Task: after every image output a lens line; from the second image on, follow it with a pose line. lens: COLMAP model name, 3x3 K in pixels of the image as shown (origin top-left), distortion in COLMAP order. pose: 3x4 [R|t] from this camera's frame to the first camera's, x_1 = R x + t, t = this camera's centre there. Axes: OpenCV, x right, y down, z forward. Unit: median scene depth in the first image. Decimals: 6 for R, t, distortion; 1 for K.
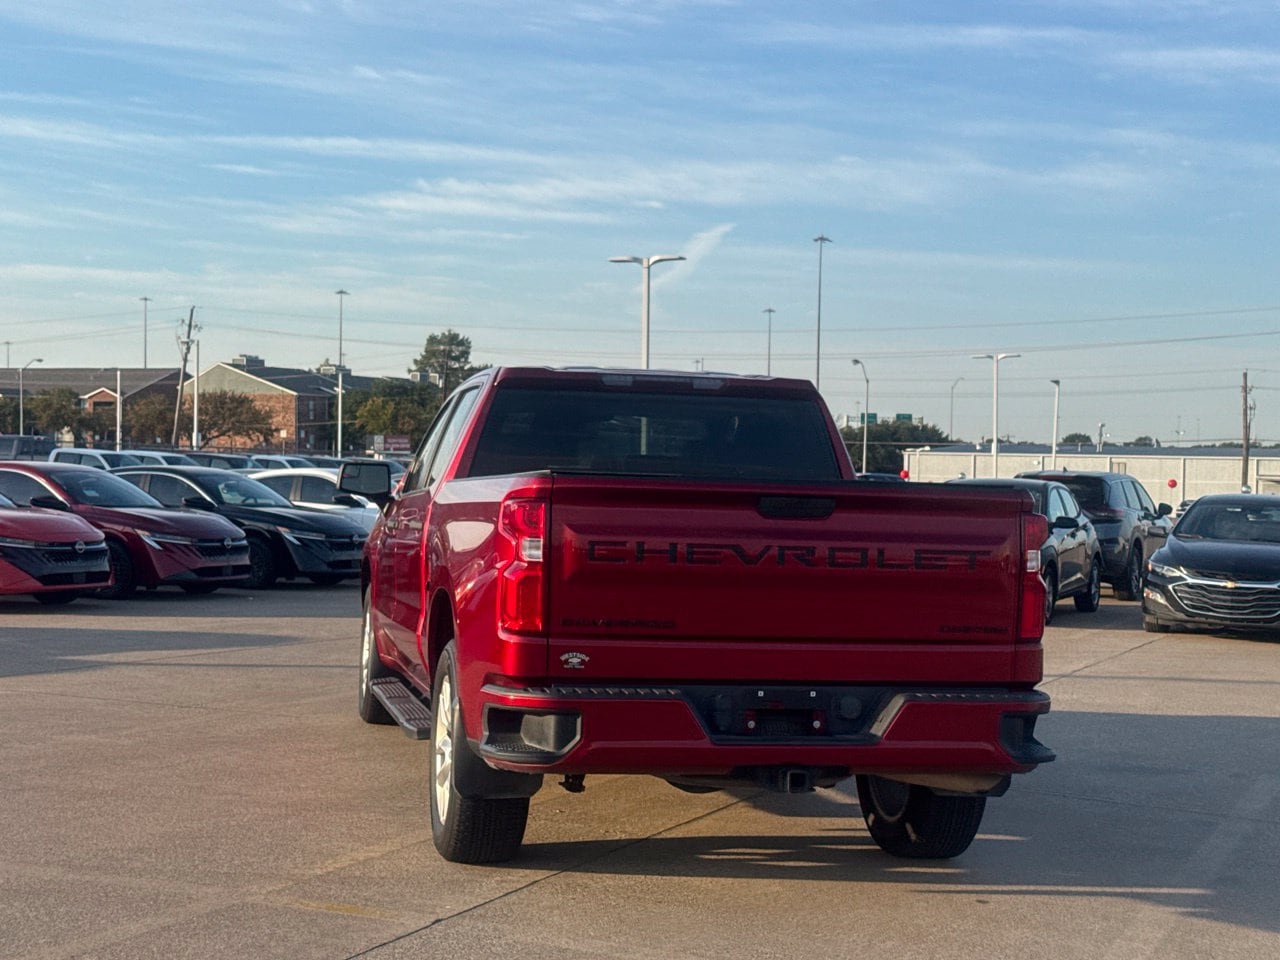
lens RADIAL K [[1909.6, 0, 637.0], [0, 1909.6, 498.2], [0, 0, 1]] dist [0.165162, -0.138606]
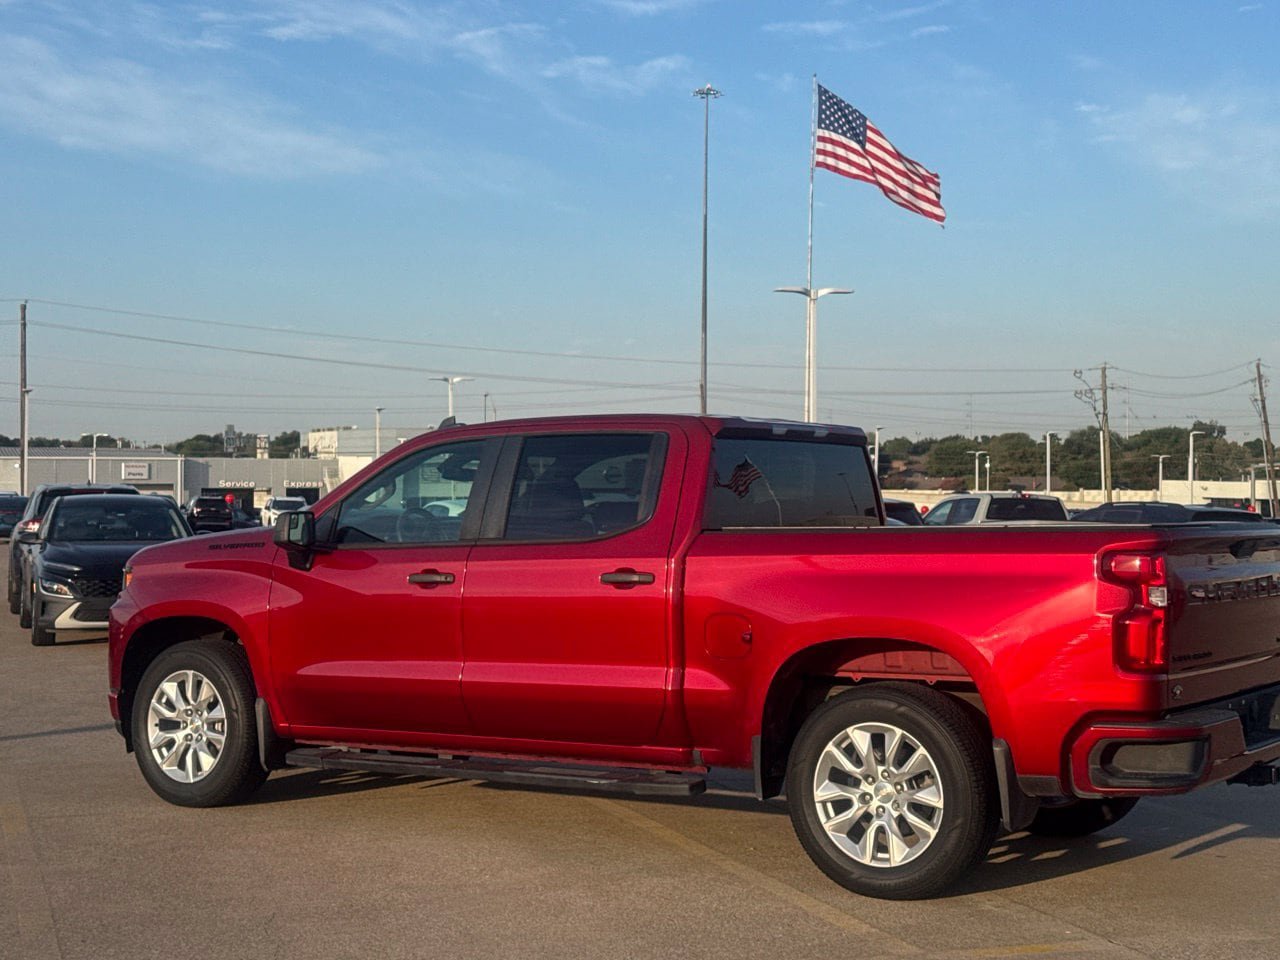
lens RADIAL K [[1908.6, 0, 636.1], [0, 1908.6, 471.5], [0, 0, 1]] dist [0.158518, -0.104302]
pose [[0.720299, -0.018027, 0.693429, -0.897071], [0.025301, 0.999680, -0.000293, -0.045409], [-0.693202, 0.017755, 0.720525, 0.335503]]
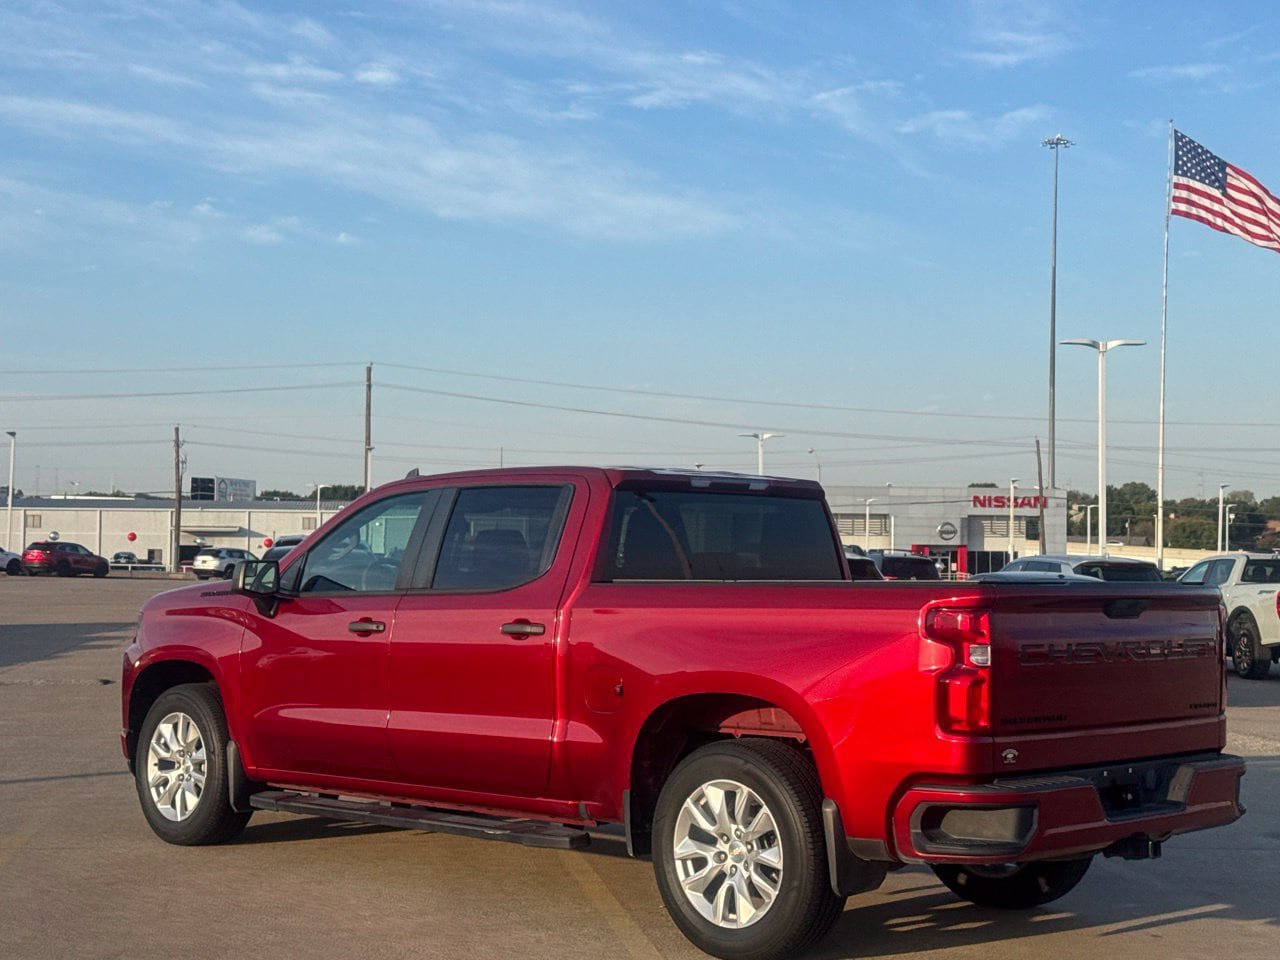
lens RADIAL K [[1908.6, 0, 636.1], [0, 1908.6, 471.5], [0, 0, 1]] dist [0.158518, -0.104302]
pose [[0.836444, 0.004129, 0.548037, -0.689422], [0.017324, 0.999273, -0.033970, -0.036802], [-0.547778, 0.037908, 0.835764, 0.166008]]
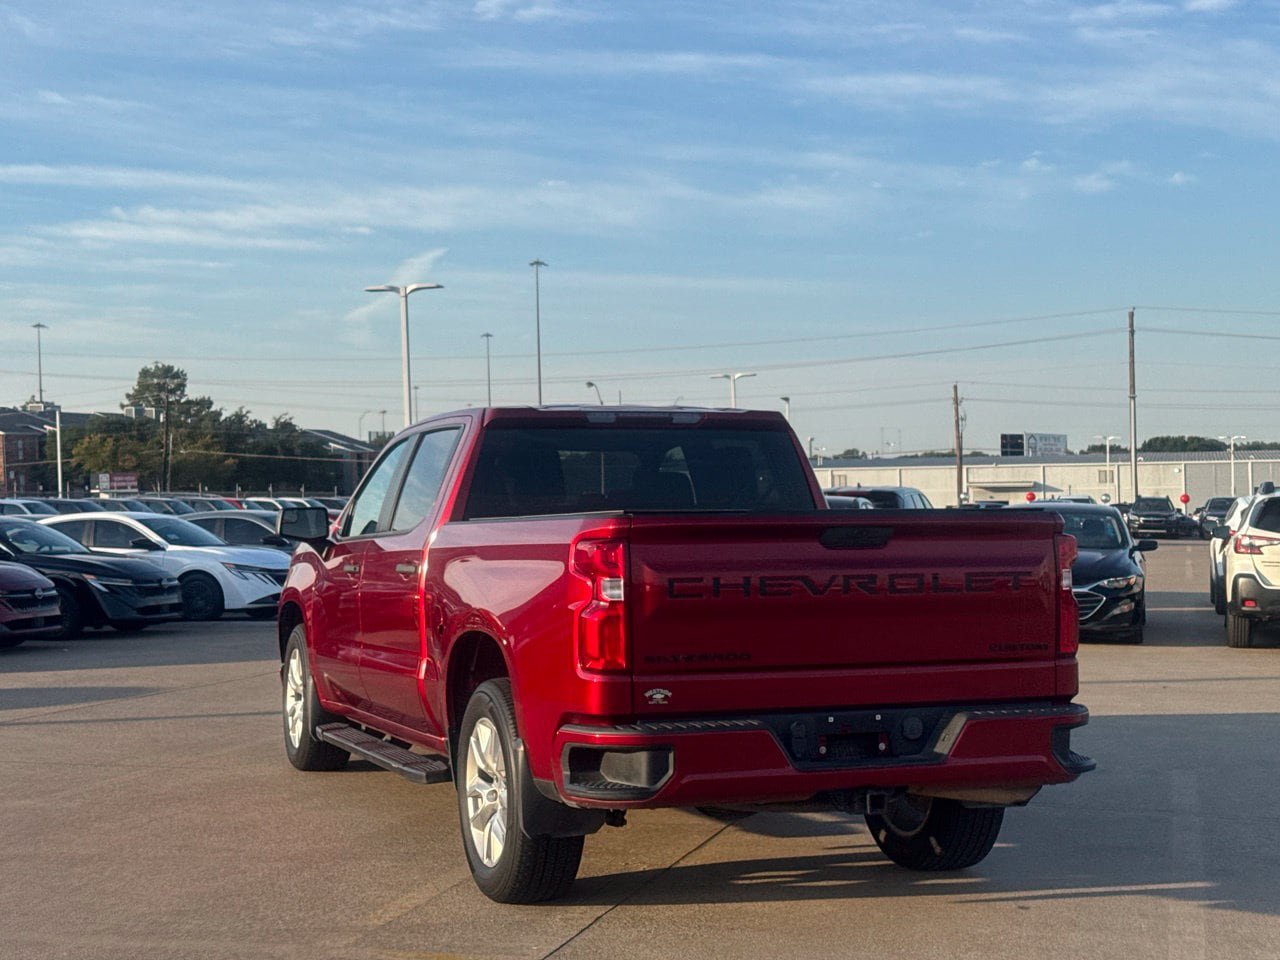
lens RADIAL K [[1909.6, 0, 637.0], [0, 1909.6, 498.2], [0, 0, 1]] dist [0.165162, -0.138606]
pose [[0.988596, -0.037426, 0.145870, -0.160269], [0.039233, 0.999185, -0.009532, -0.009599], [-0.145394, 0.015146, 0.989258, -0.005634]]
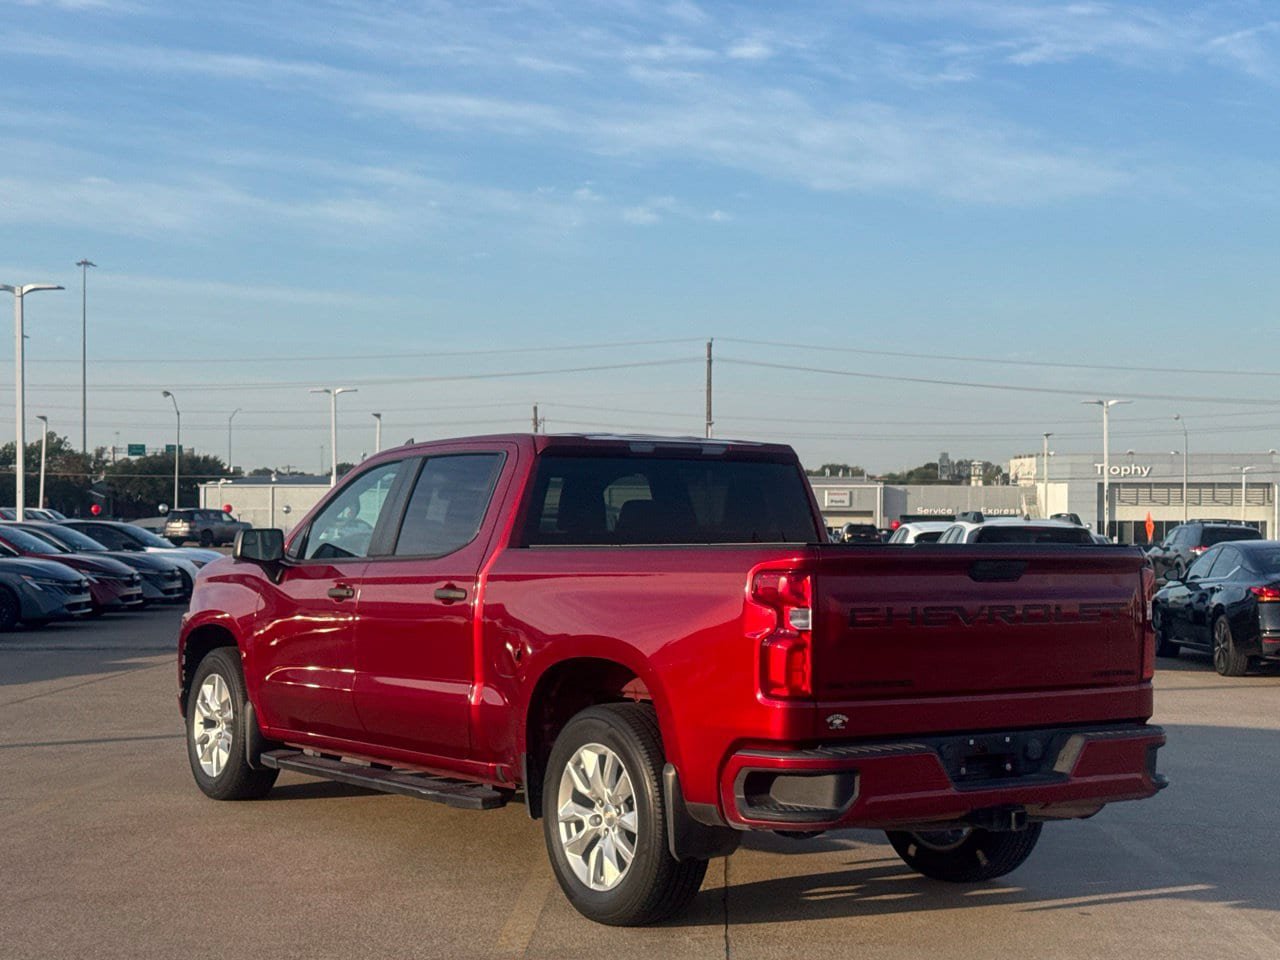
lens RADIAL K [[1909.6, 0, 637.0], [0, 1909.6, 498.2], [0, 0, 1]] dist [0.165162, -0.138606]
pose [[0.927917, -0.019319, 0.372286, -0.449623], [0.025068, 0.999629, -0.010607, -0.025961], [-0.371943, 0.019175, 0.928057, 0.044535]]
